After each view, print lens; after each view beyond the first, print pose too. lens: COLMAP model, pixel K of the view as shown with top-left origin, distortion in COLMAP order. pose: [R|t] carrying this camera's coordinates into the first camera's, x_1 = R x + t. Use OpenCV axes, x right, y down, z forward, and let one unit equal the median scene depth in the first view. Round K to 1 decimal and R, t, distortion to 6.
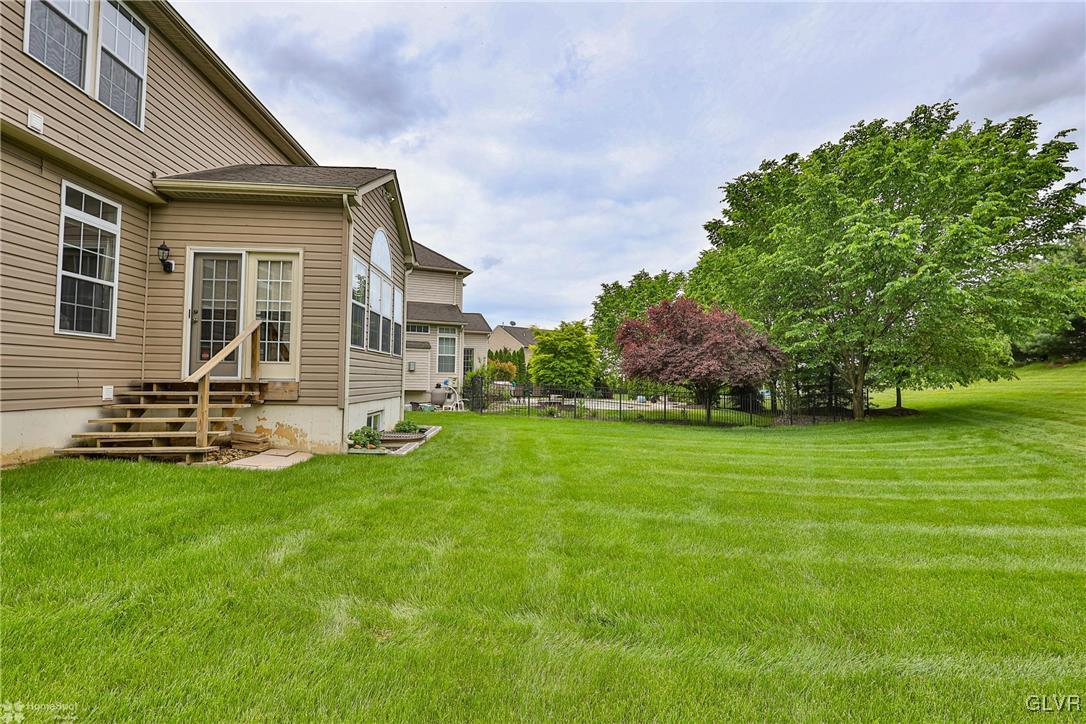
lens RADIAL K [[540.3, 0, 543.0], [0, 540.3, 362.0], [0, 0, 1]] dist [0.001518, 0.000411]
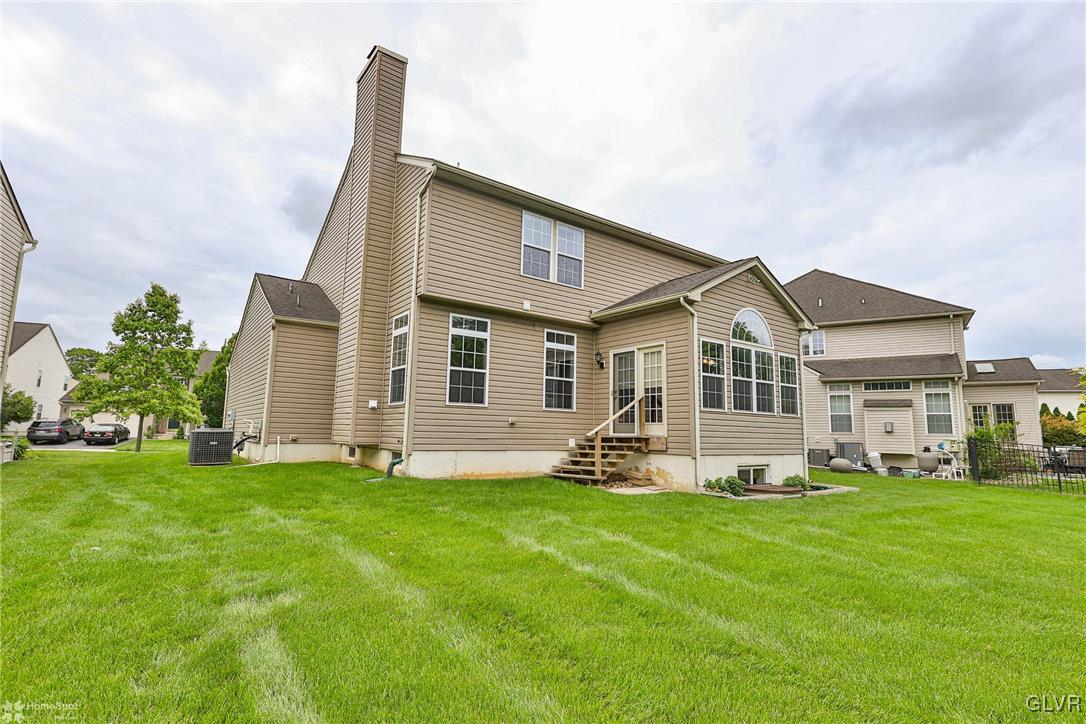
lens RADIAL K [[549.8, 0, 529.5], [0, 549.8, 363.0], [0, 0, 1]] dist [-0.003257, -0.000545]
pose [[0.513380, -0.115931, -0.850295, 0.587163], [0.014264, 0.991849, -0.126619, 0.021793], [0.858043, 0.052875, 0.510849, -0.022728]]
